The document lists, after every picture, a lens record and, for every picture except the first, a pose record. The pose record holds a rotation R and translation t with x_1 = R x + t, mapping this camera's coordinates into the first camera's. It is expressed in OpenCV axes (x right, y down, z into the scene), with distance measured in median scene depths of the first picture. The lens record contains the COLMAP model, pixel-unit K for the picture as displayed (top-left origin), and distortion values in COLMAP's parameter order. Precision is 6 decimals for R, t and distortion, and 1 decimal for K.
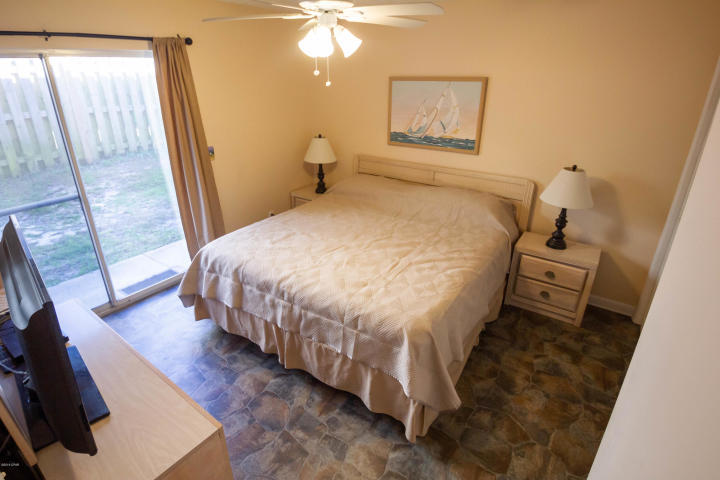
lens RADIAL K [[361.5, 0, 352.3], [0, 361.5, 217.5], [0, 0, 1]] dist [-0.012516, -0.000897]
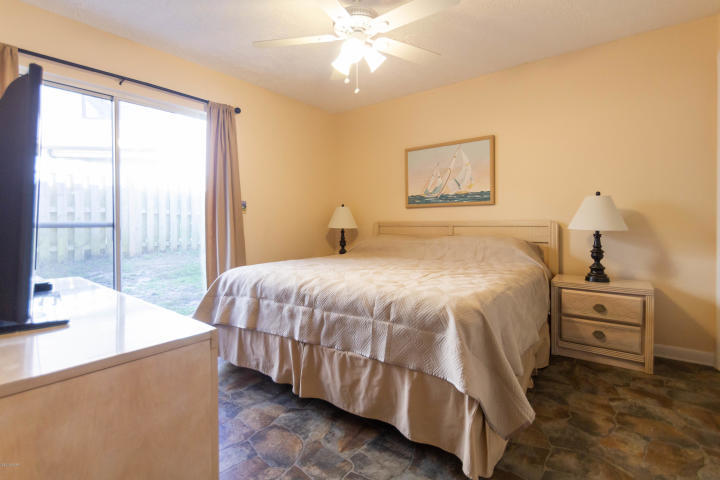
lens RADIAL K [[325.8, 0, 351.3], [0, 325.8, 225.0], [0, 0, 1]] dist [0.002192, -0.002999]
pose [[0.998958, -0.005778, -0.045282, -0.032223], [-0.011121, 0.931274, -0.364151, 0.307442], [0.044274, 0.364275, 0.930239, 0.167322]]
